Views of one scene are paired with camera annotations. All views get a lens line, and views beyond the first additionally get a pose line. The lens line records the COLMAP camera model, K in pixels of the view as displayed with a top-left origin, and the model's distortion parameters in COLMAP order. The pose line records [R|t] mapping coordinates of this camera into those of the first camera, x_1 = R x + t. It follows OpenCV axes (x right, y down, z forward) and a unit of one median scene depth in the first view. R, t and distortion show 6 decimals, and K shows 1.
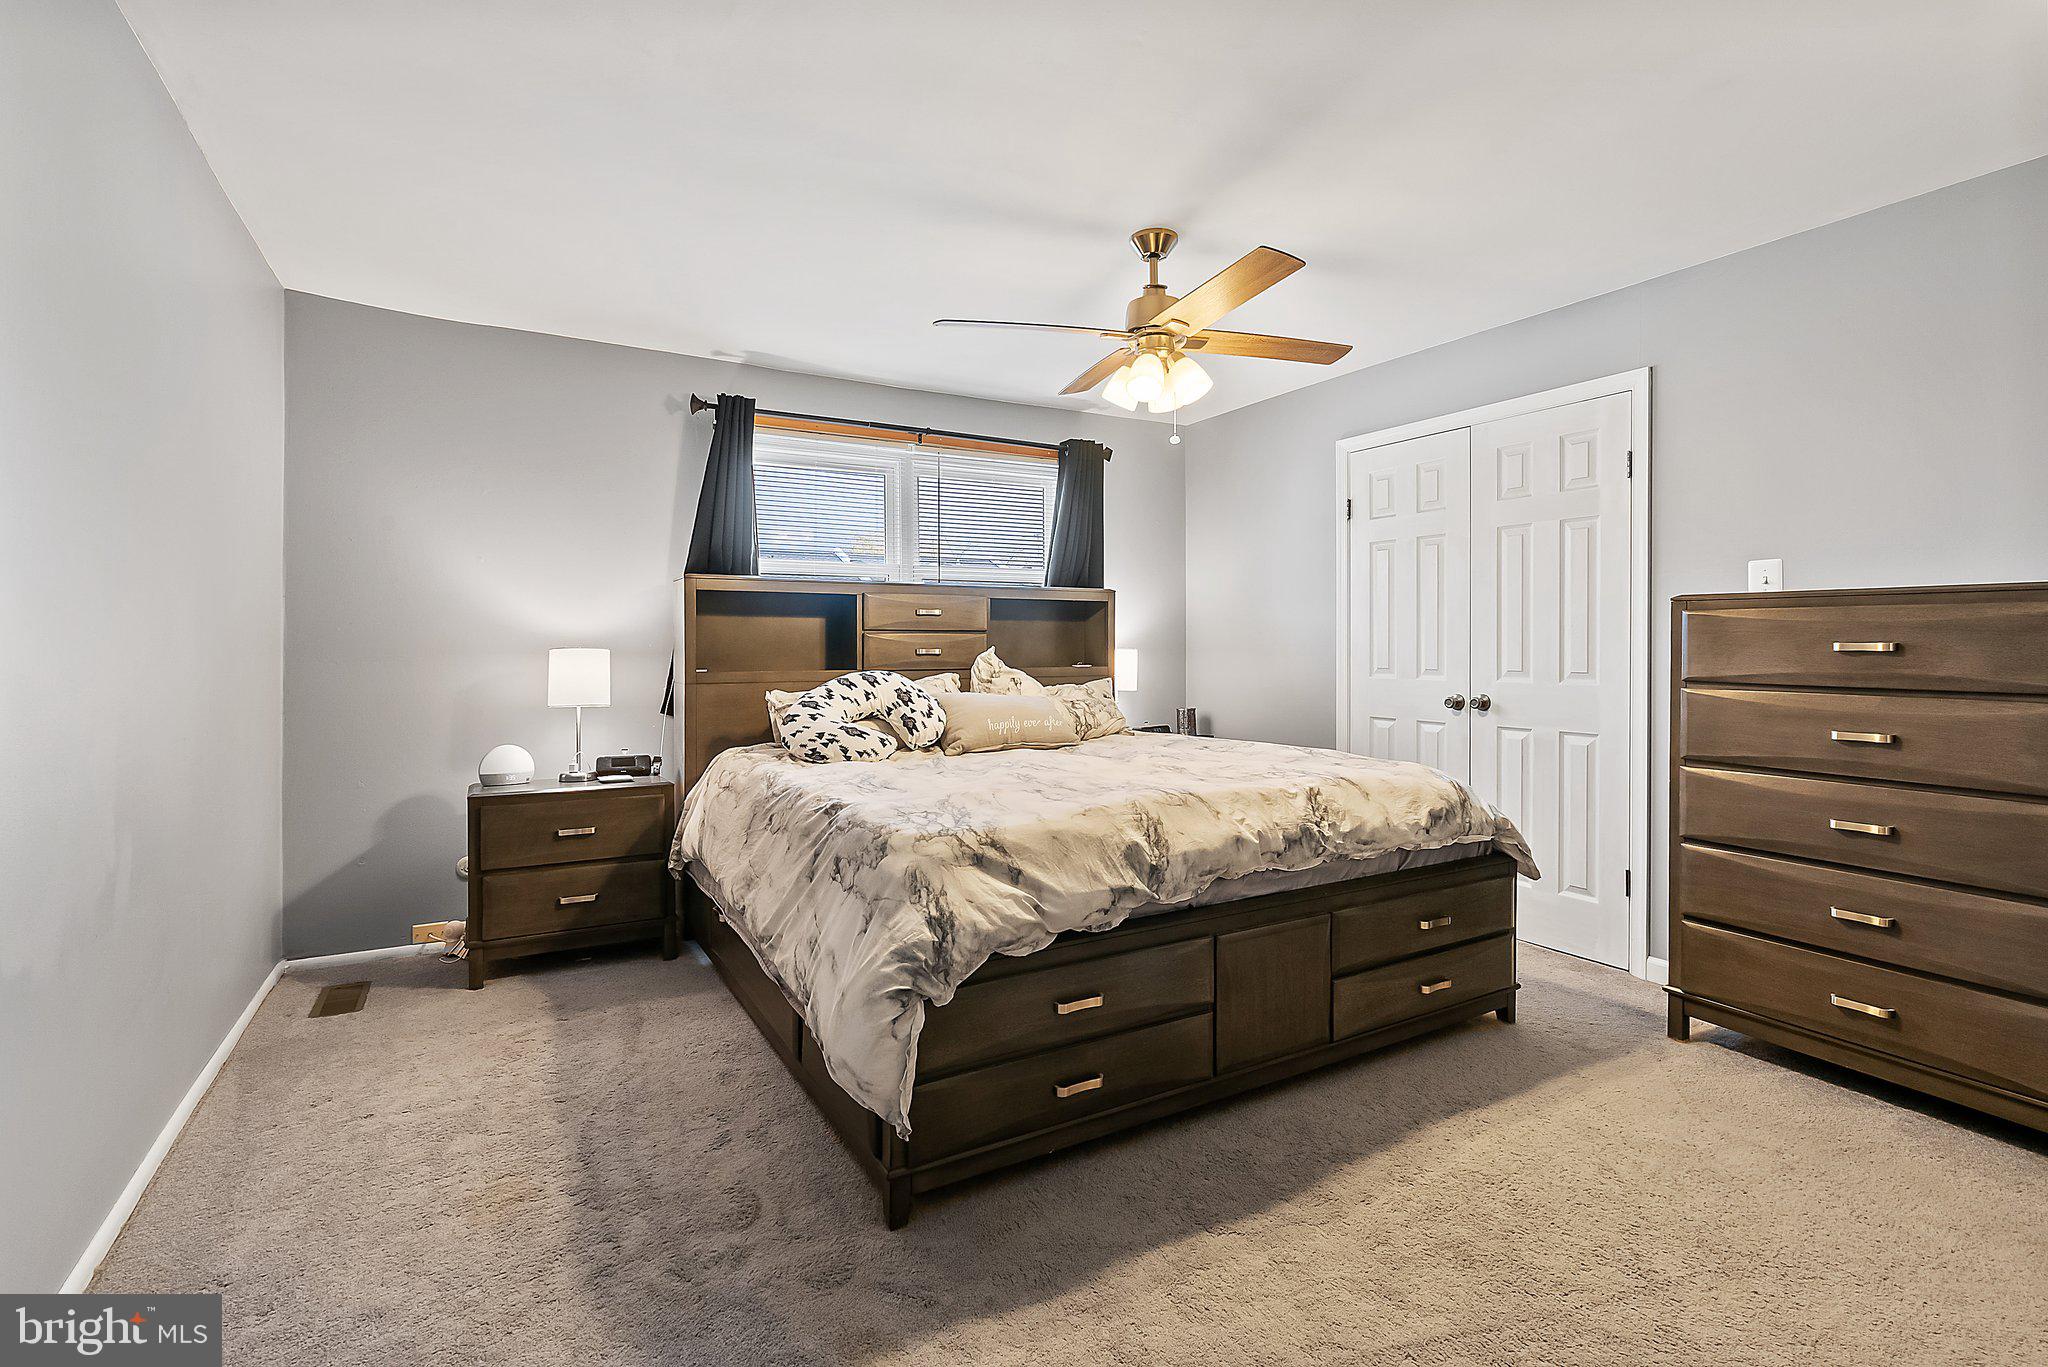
lens RADIAL K [[934.9, 0, 990.1], [0, 934.9, 653.0], [0, 0, 1]] dist [-0.008668, 0.001870]
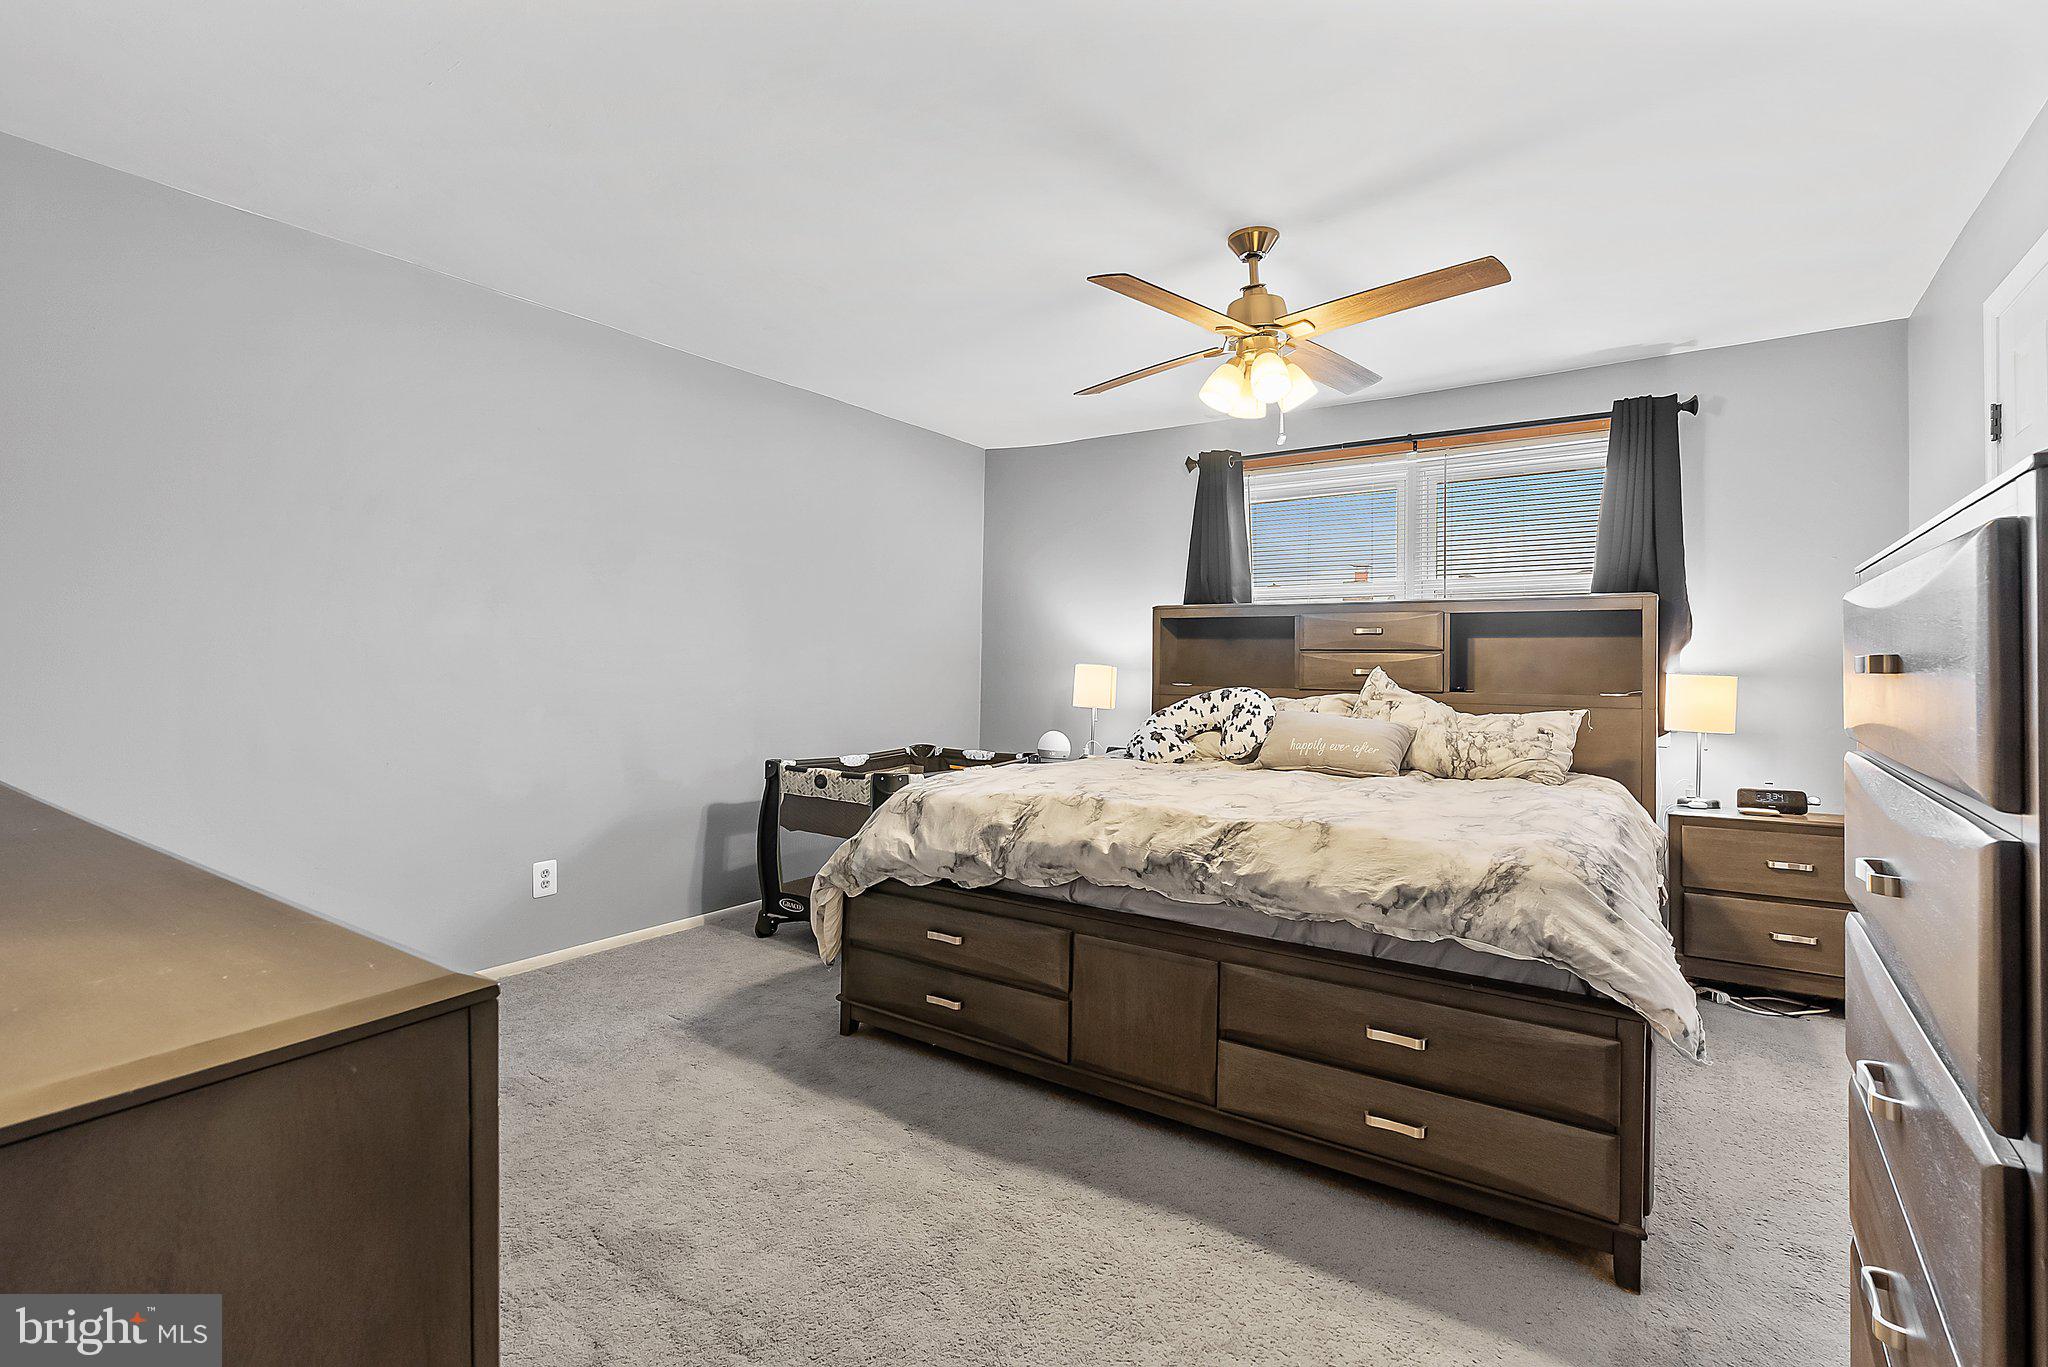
lens RADIAL K [[934.9, 0, 1023.7], [0, 934.9, 664.9], [0, 0, 1]] dist [-0.008668, 0.001870]
pose [[0.442494, 0.005559, -0.896754, 1.032353], [-0.020574, 0.999781, -0.003954, 0.003671], [0.896535, 0.020200, 0.442512, 0.416585]]
